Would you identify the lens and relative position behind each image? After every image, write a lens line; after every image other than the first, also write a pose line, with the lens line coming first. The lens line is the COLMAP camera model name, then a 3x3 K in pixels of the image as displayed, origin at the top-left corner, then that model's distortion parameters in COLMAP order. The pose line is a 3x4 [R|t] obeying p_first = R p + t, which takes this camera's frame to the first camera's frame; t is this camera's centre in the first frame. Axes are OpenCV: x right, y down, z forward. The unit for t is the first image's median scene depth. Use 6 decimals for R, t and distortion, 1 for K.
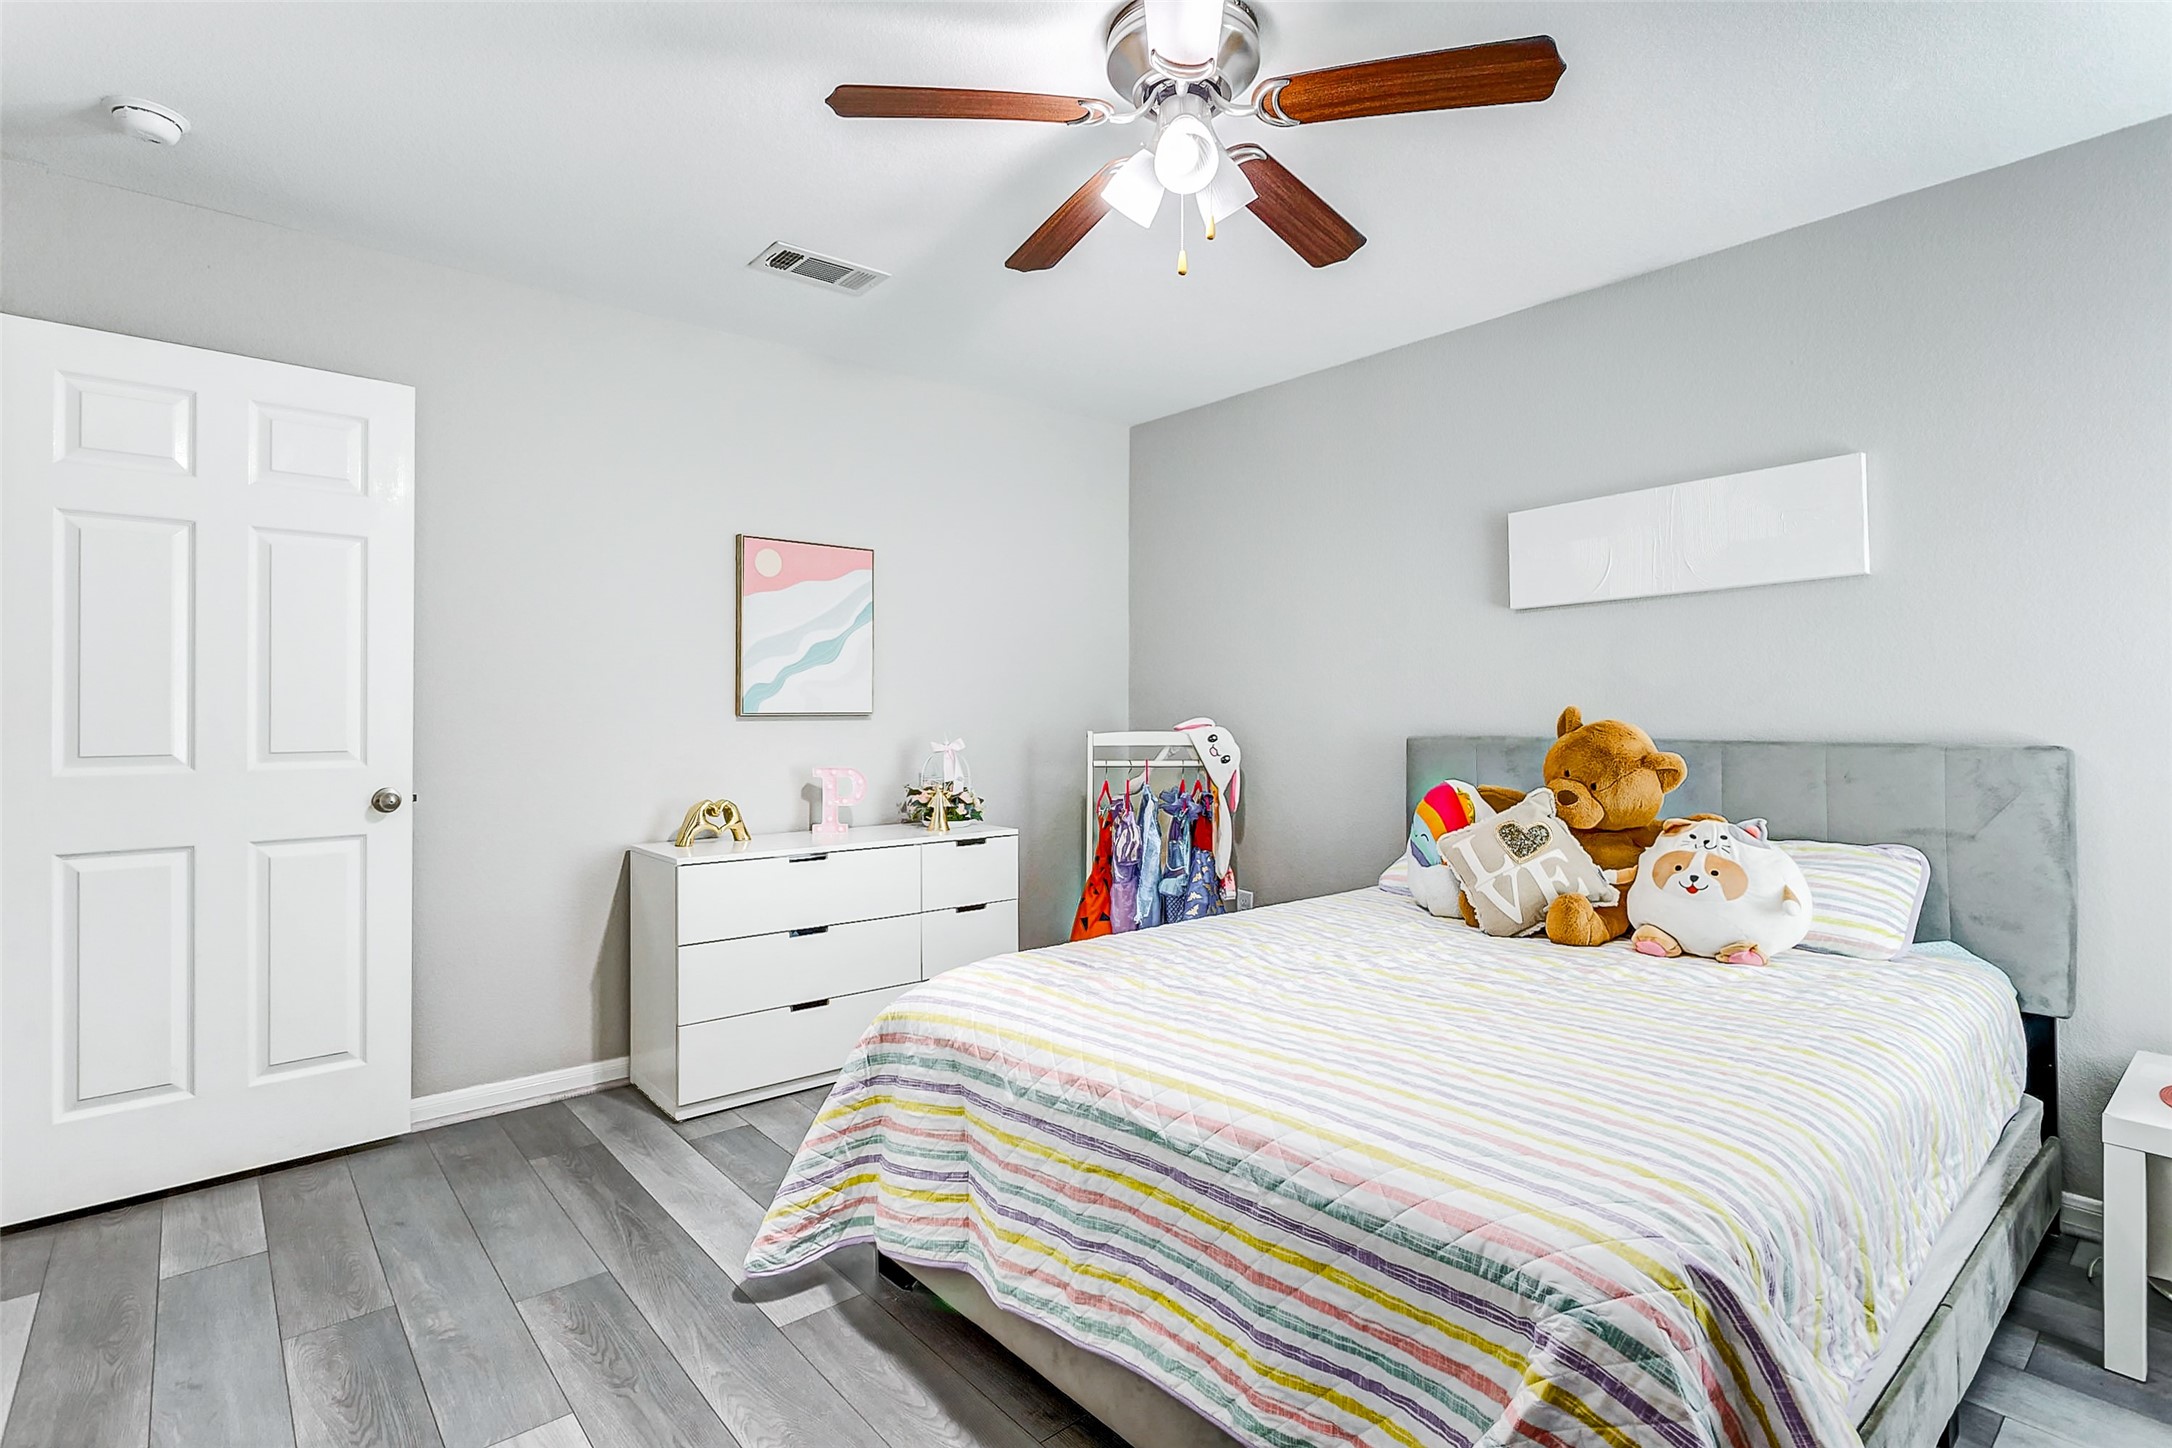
lens RADIAL K [[1048.7, 0, 1087.3], [0, 1048.7, 711.8], [0, 0, 1]] dist [0.001442, 0.000383]
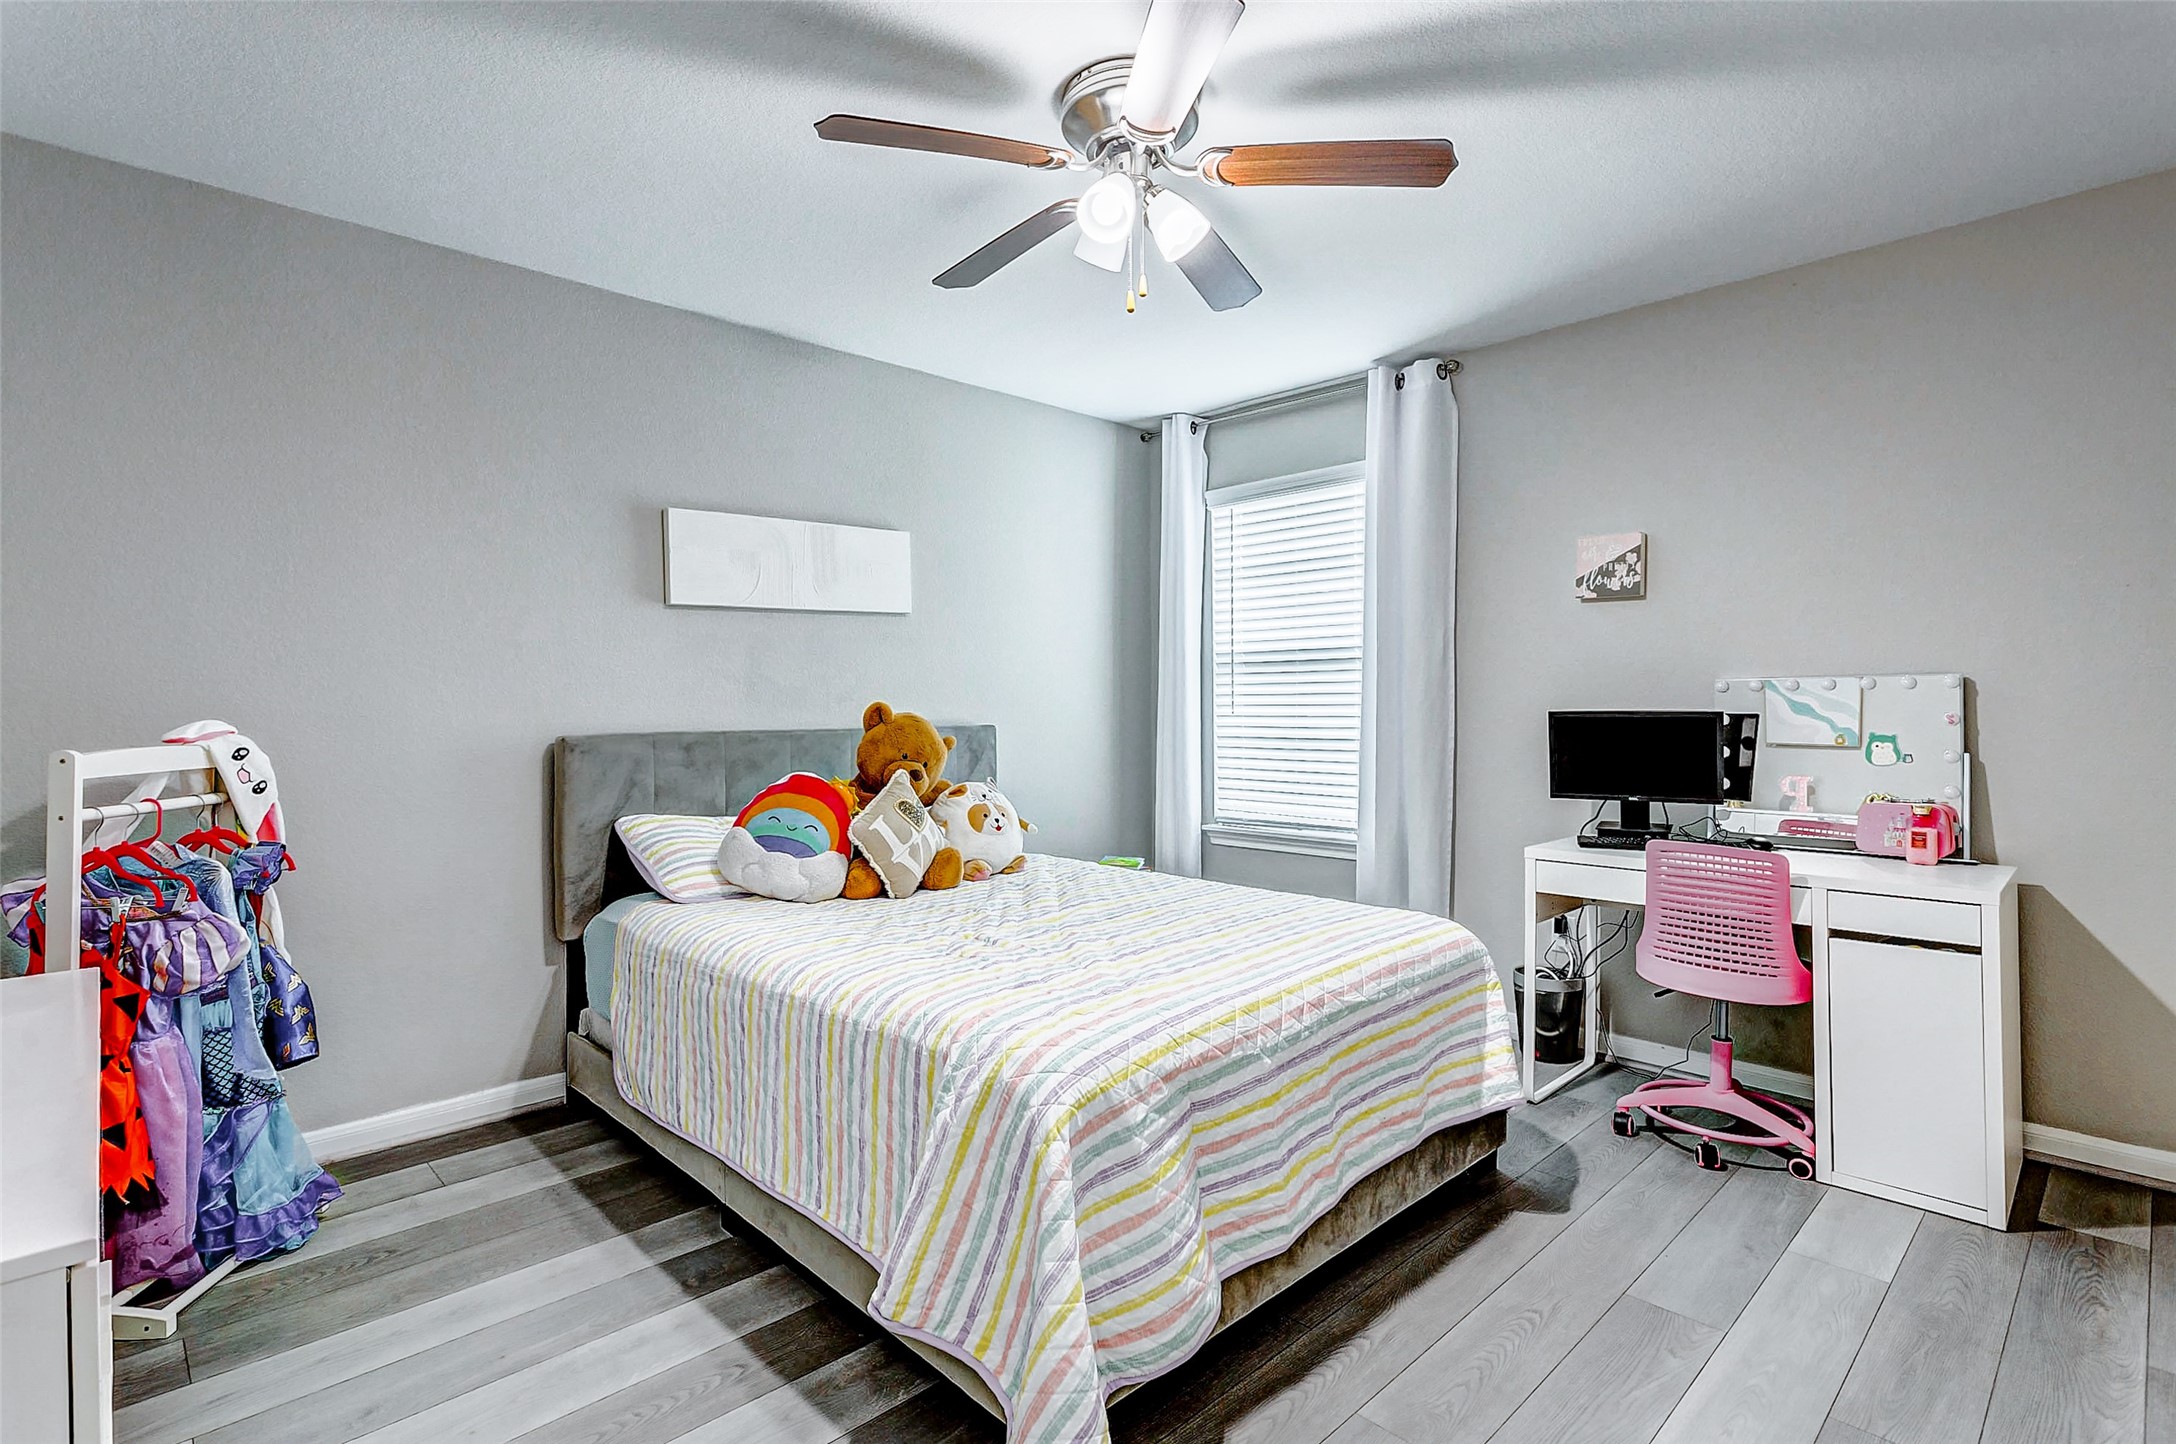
lens RADIAL K [[1050.6, 0, 1098.4], [0, 1050.6, 703.0], [0, 0, 1]] dist [0.001442, 0.000383]
pose [[-0.063872, -0.000117, 0.997958, -1.054628], [0.003223, 0.999995, 0.000323, -0.004707], [-0.997953, 0.003237, -0.063871, 1.141383]]
